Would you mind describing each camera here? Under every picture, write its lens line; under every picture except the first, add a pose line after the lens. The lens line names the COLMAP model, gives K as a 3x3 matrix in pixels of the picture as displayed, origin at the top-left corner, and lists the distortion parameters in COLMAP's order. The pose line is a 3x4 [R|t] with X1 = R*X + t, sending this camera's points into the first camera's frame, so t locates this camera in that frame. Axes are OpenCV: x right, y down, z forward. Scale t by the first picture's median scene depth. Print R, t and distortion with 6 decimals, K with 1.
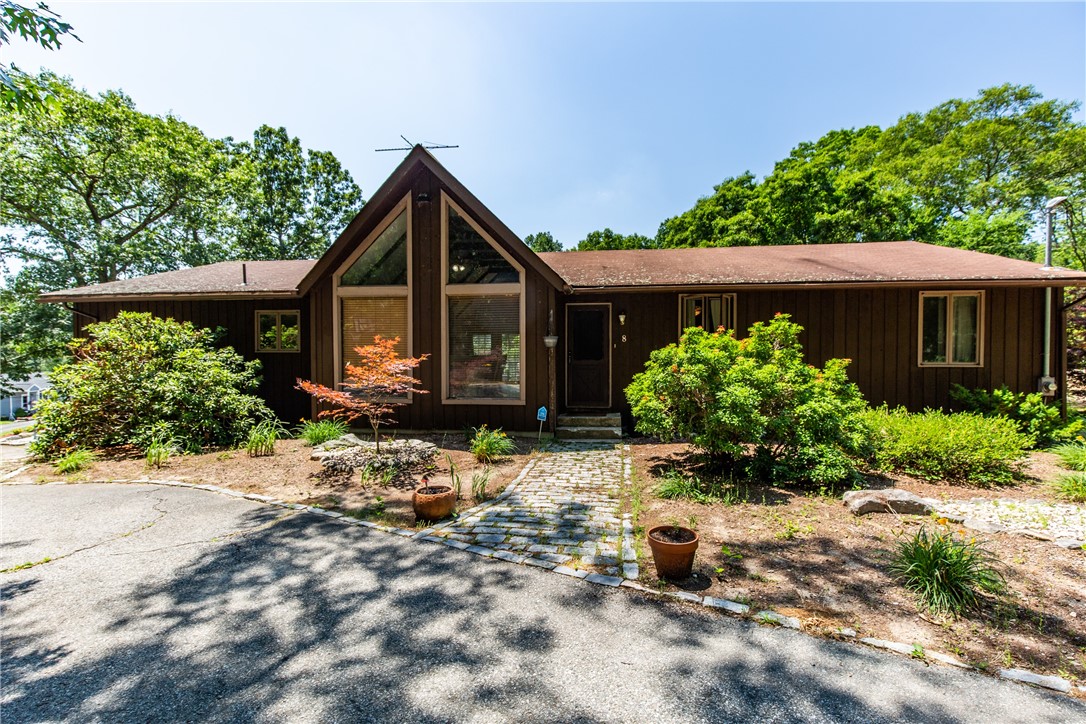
lens RADIAL K [[485.3, 0, 545.4], [0, 485.3, 358.2], [0, 0, 1]] dist [0.006560, -0.000587]
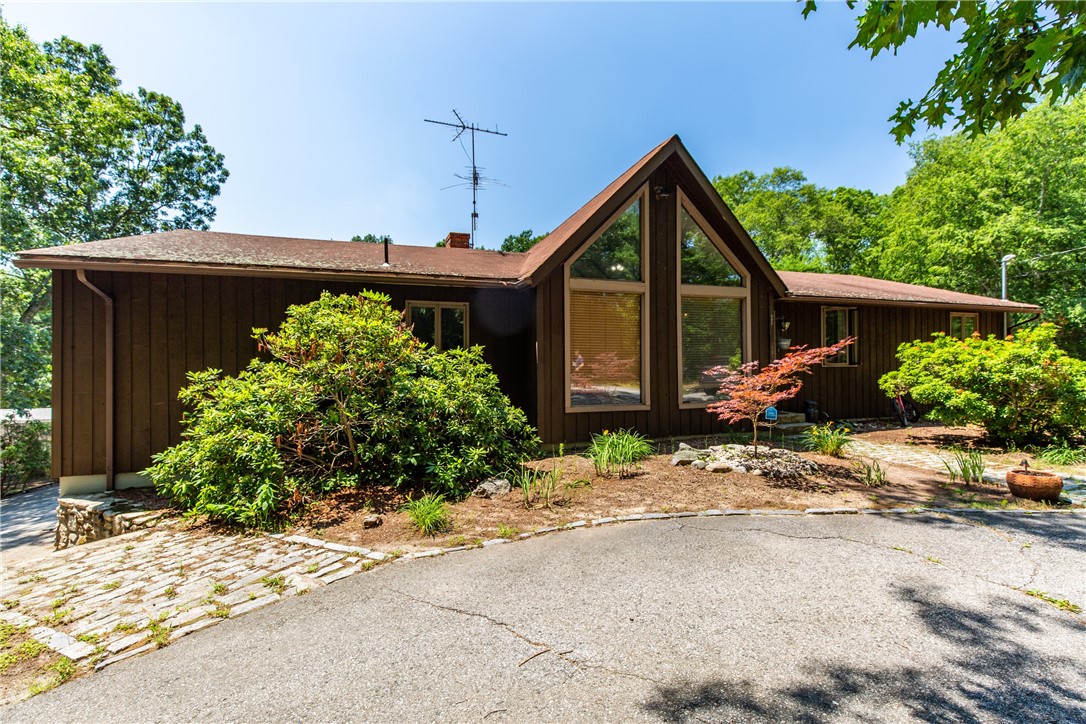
lens RADIAL K [[482.8, 0, 550.9], [0, 482.8, 356.2], [0, 0, 1]] dist [0.013810, -0.000009]
pose [[0.898283, 0.003012, 0.439407, -0.757398], [0.010471, 0.999546, -0.028257, 0.013760], [-0.439292, 0.029983, 0.897844, 0.229711]]
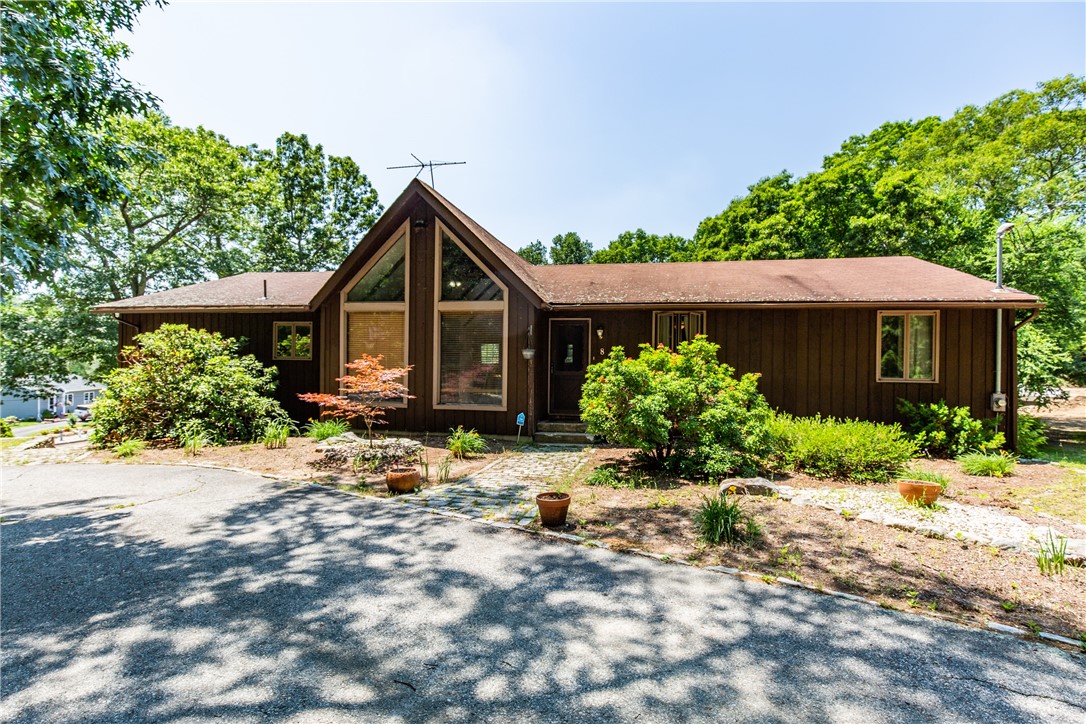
lens RADIAL K [[539.2, 0, 543.3], [0, 539.2, 355.1], [0, 0, 1]] dist [-0.001399, 0.001265]
pose [[0.997340, 0.012407, -0.071828, 0.110770], [-0.014014, 0.999662, -0.021903, -0.004324], [0.071532, 0.022852, 0.997176, -0.188209]]
